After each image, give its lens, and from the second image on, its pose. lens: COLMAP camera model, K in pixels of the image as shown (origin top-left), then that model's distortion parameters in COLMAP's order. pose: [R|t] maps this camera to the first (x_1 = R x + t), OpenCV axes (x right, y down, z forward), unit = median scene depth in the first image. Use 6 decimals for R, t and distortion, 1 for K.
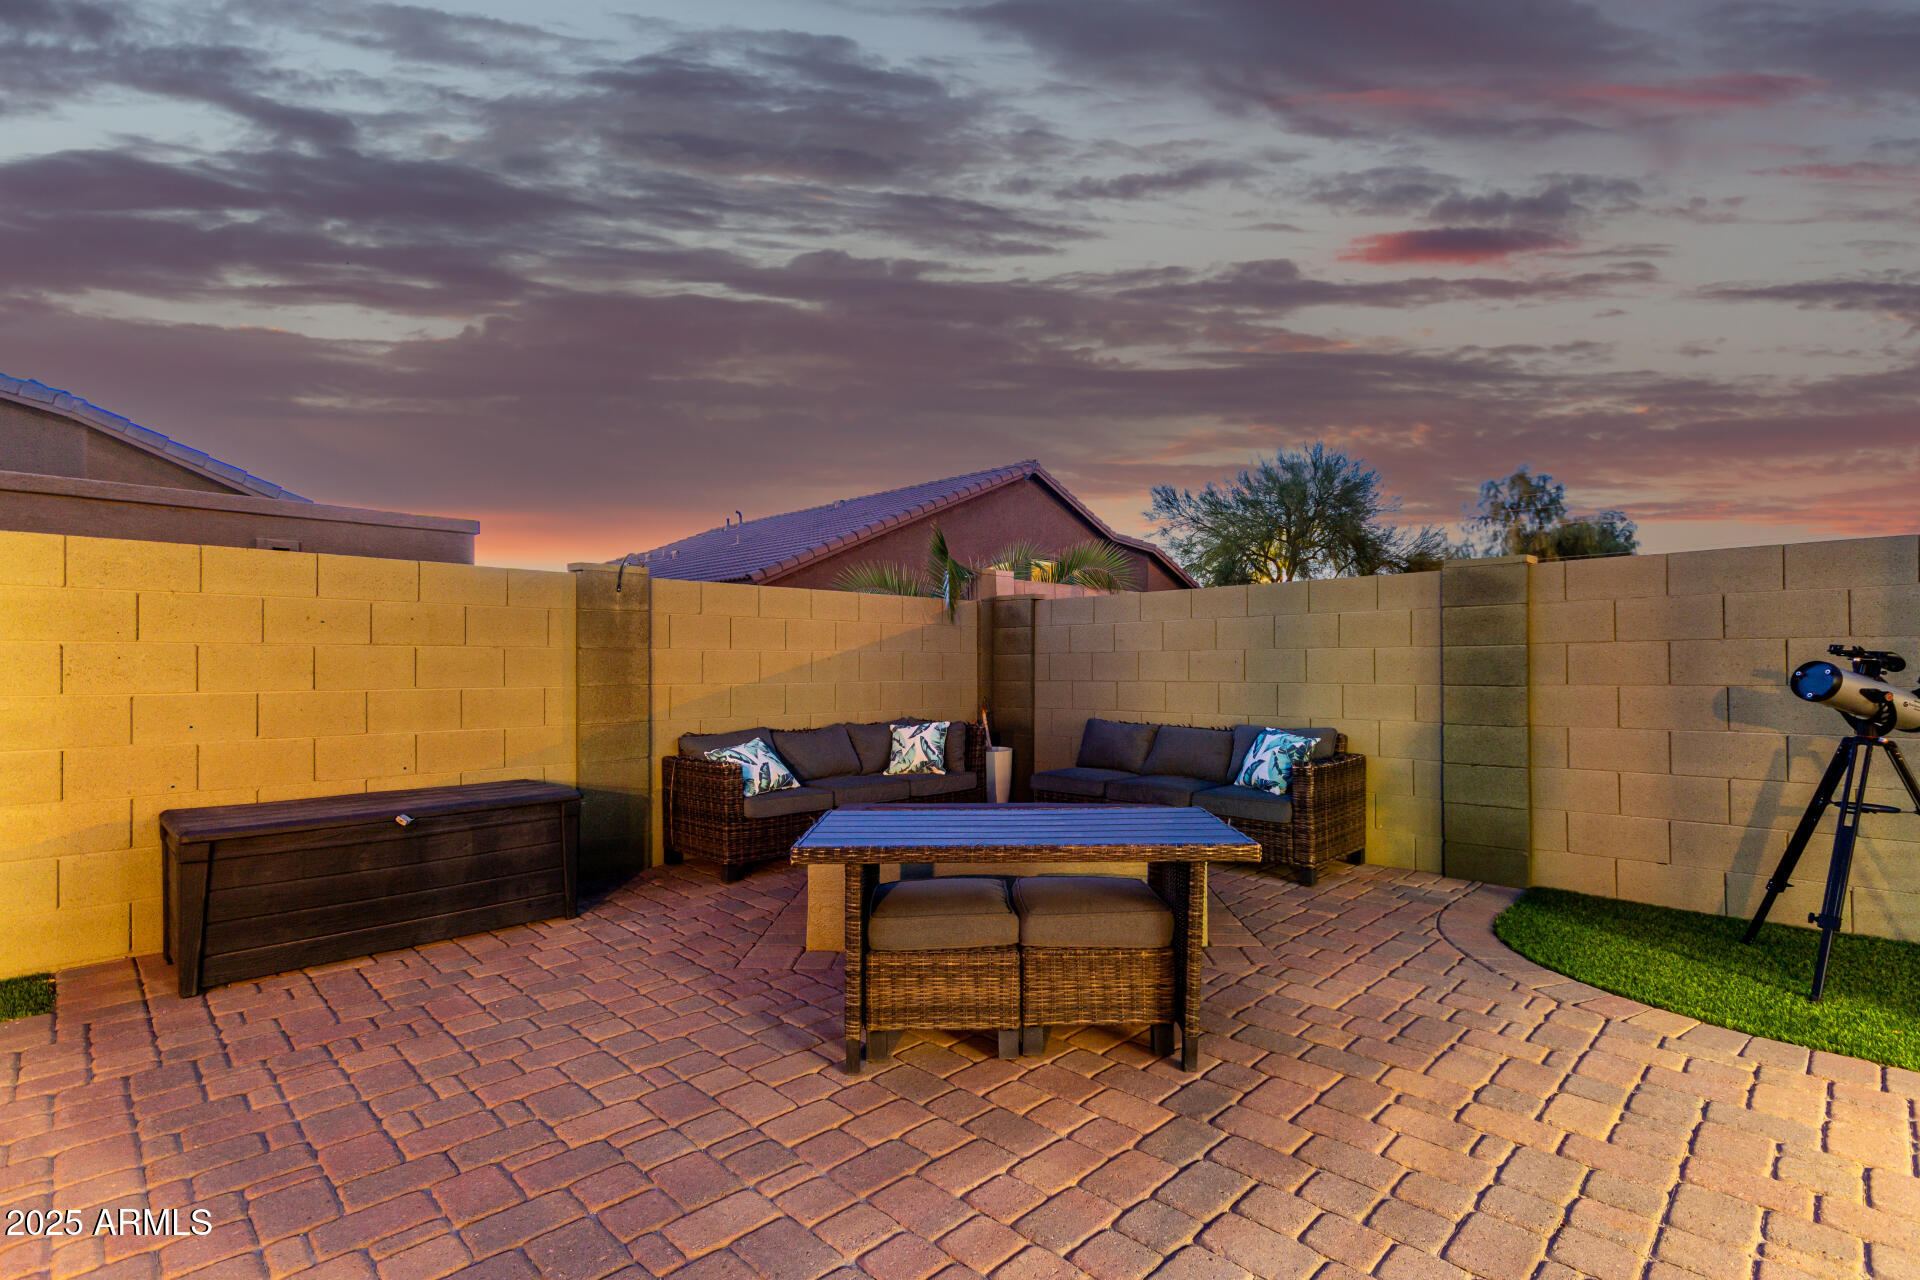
lens RADIAL K [[900.2, 0, 963.8], [0, 900.2, 659.1], [0, 0, 1]] dist [-0.021992, 0.025549]
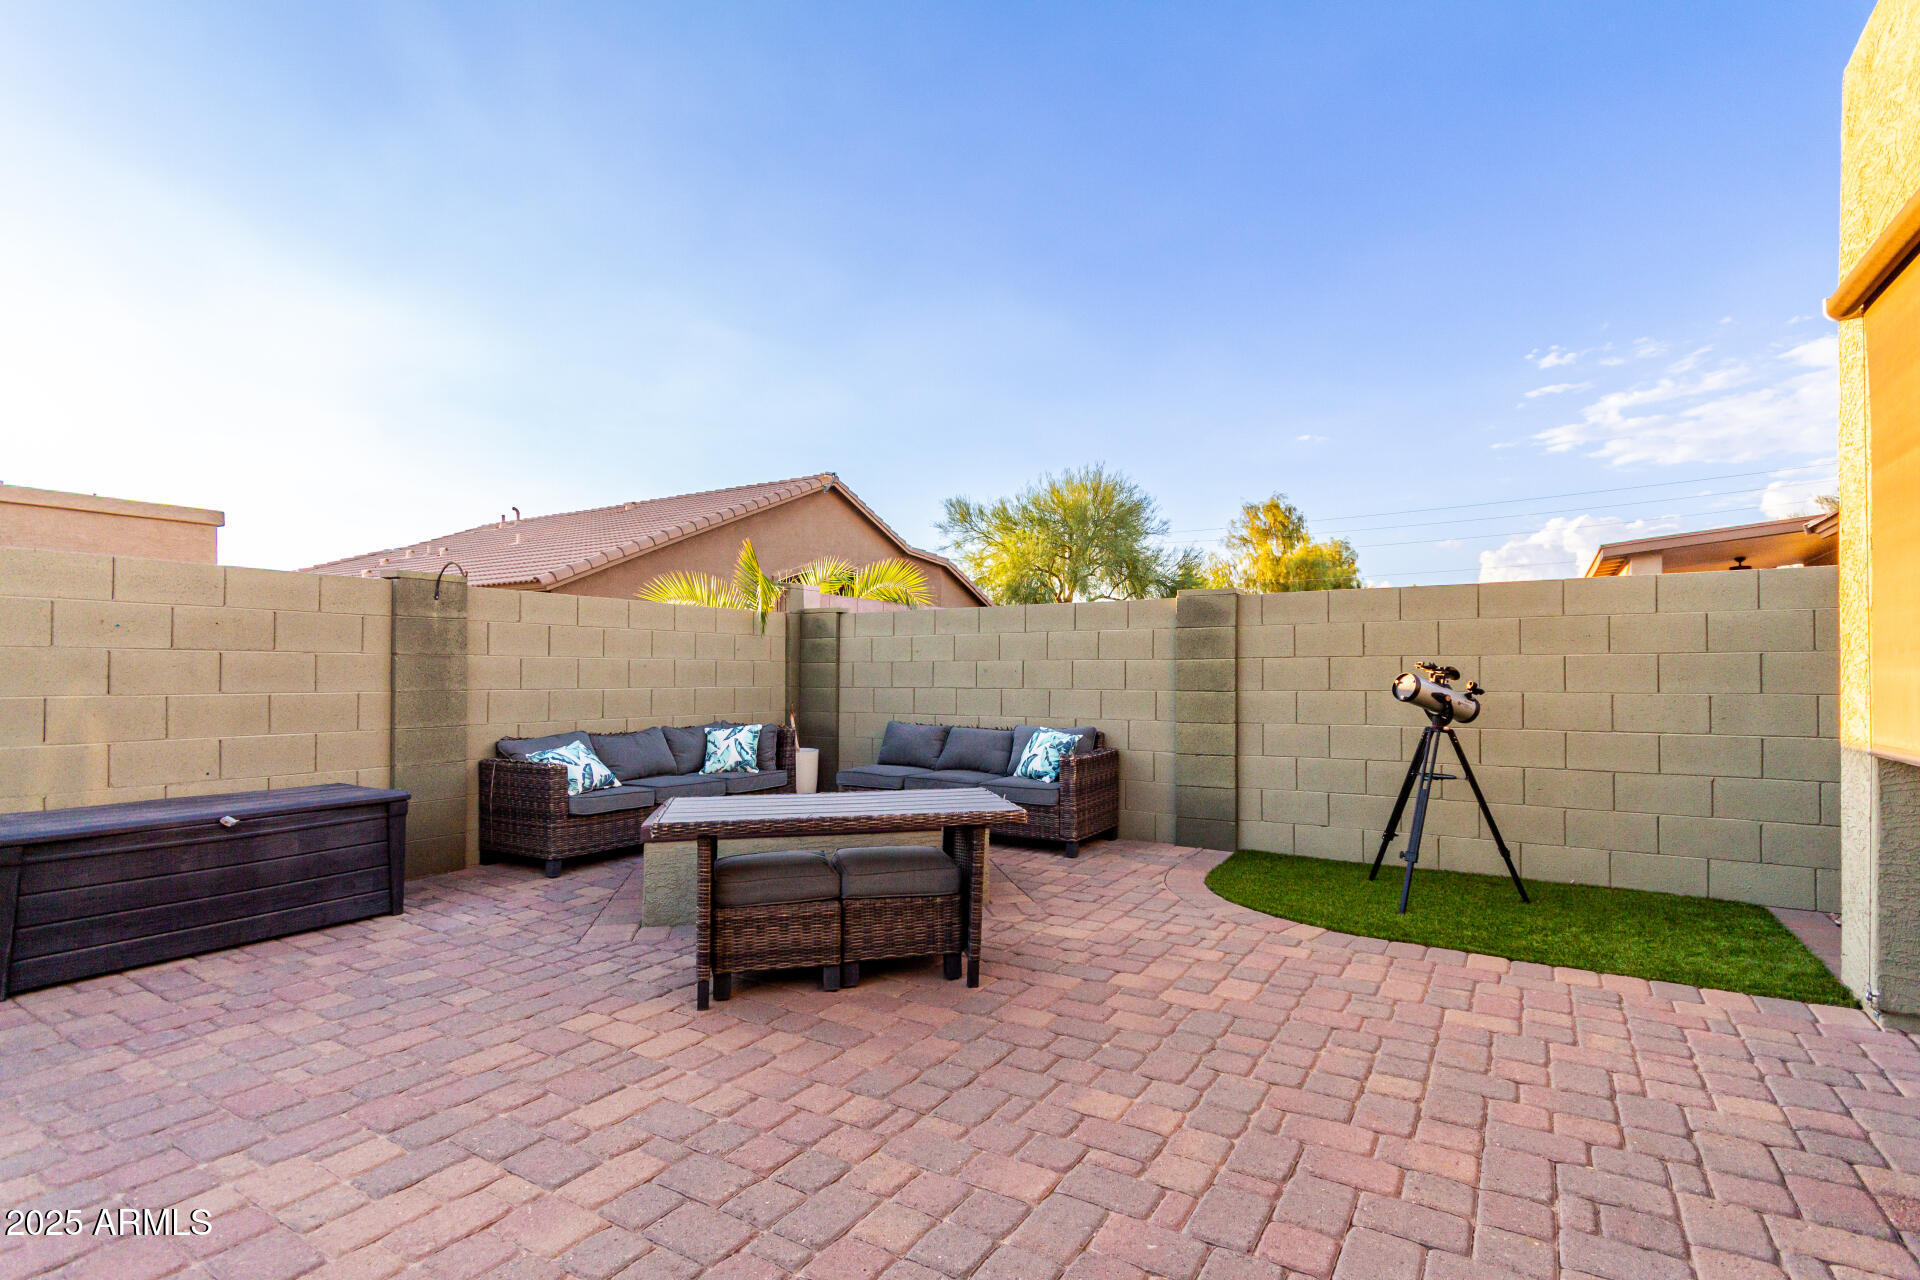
lens RADIAL K [[907.2, 0, 957.2], [0, 907.2, 670.7], [0, 0, 1]] dist [0.000574, 0.000226]
pose [[0.975841, 0.005675, 0.218409, -0.030667], [-0.006603, 0.999972, 0.003519, -0.000888], [-0.218383, -0.004877, 0.975851, -0.141515]]
